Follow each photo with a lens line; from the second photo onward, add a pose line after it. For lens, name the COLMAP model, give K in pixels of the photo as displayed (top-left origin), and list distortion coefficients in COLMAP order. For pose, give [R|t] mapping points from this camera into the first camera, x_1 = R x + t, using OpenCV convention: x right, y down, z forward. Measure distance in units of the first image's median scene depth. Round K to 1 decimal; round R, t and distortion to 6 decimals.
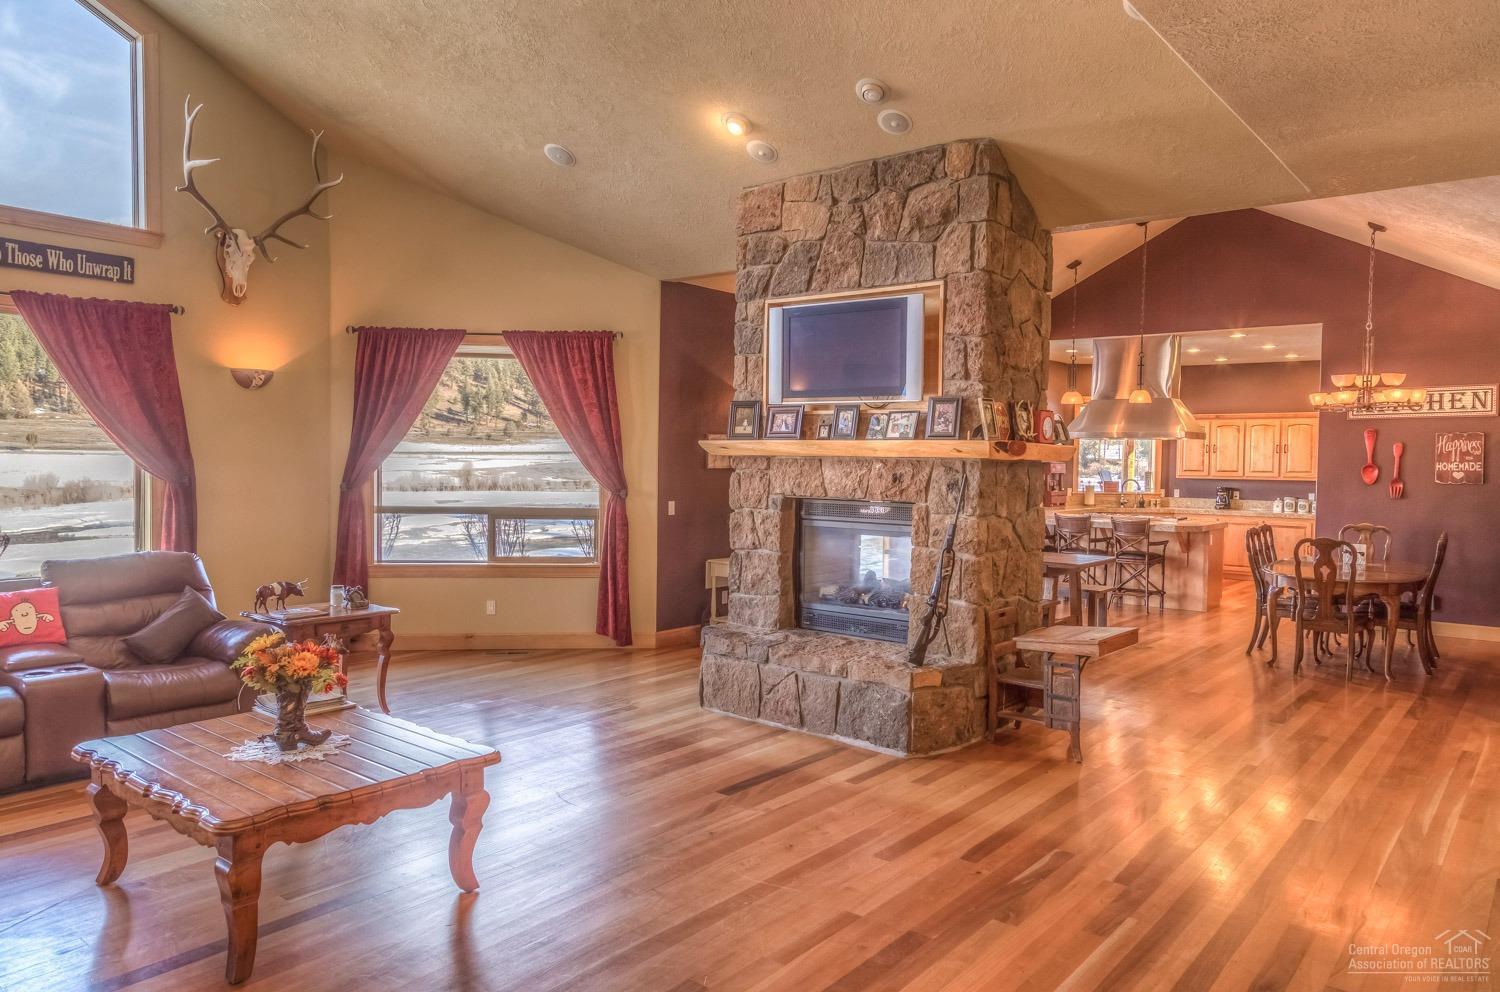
lens RADIAL K [[1016.3, 0, 768.6], [0, 1016.3, 491.8], [0, 0, 1]] dist [-0.002924, -0.002108]
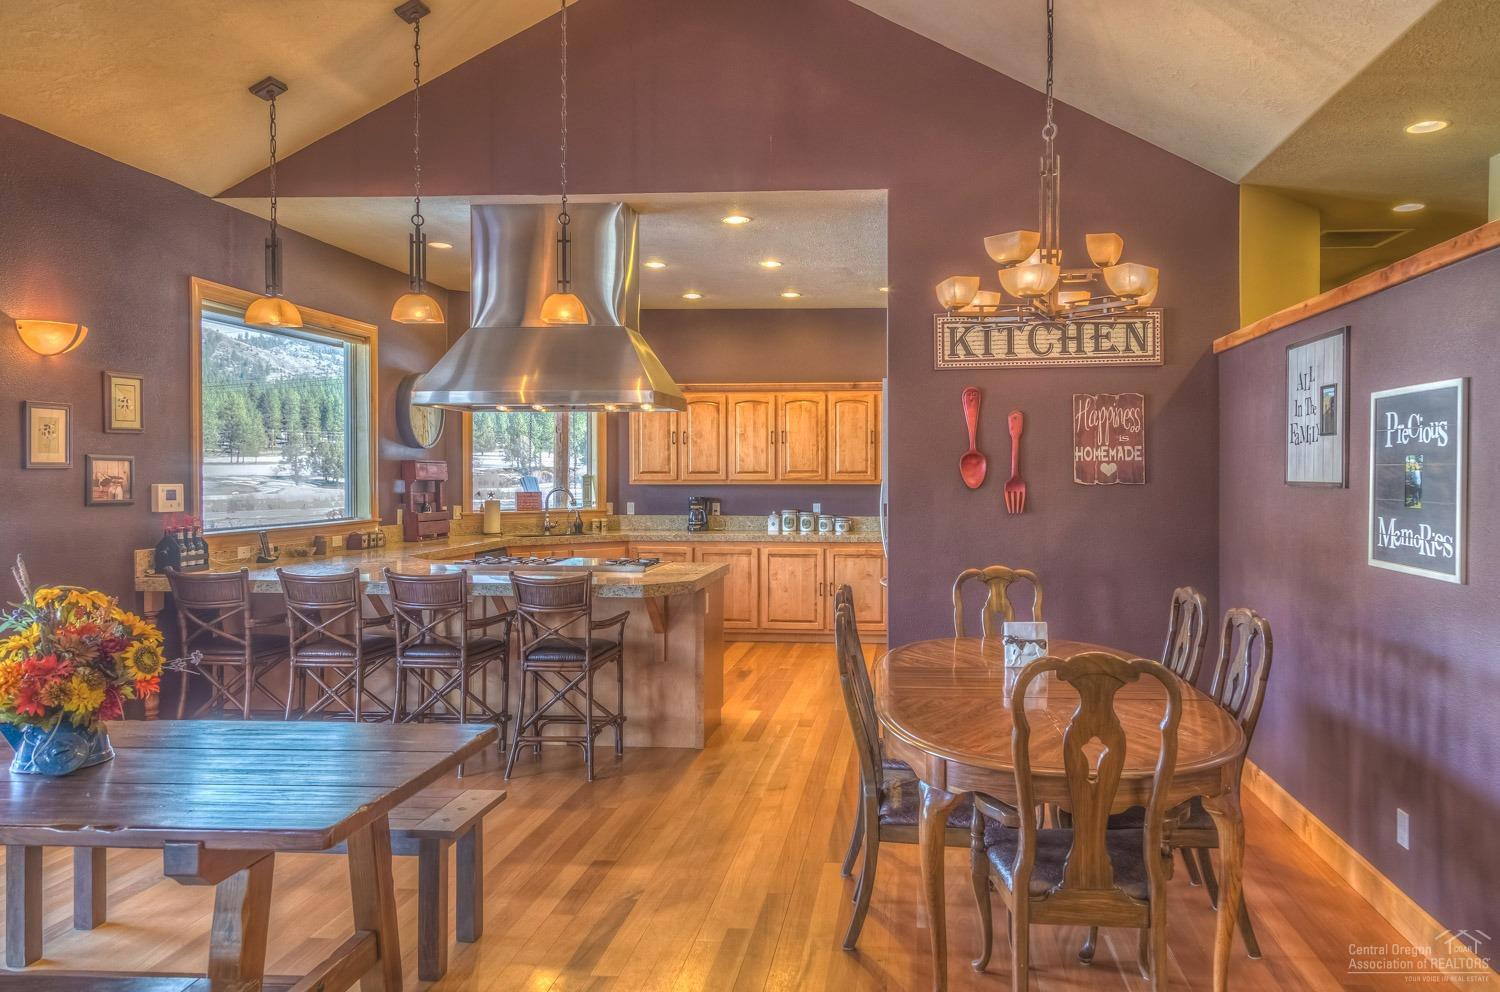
lens RADIAL K [[1016.3, 0, 768.6], [0, 1016.3, 491.8], [0, 0, 1]] dist [-0.002924, -0.002108]
pose [[0.861430, -0.023149, 0.507349, 0.203434], [0.028017, 0.999606, -0.001960, -0.007023], [-0.507104, 0.015902, 0.861738, 0.540170]]
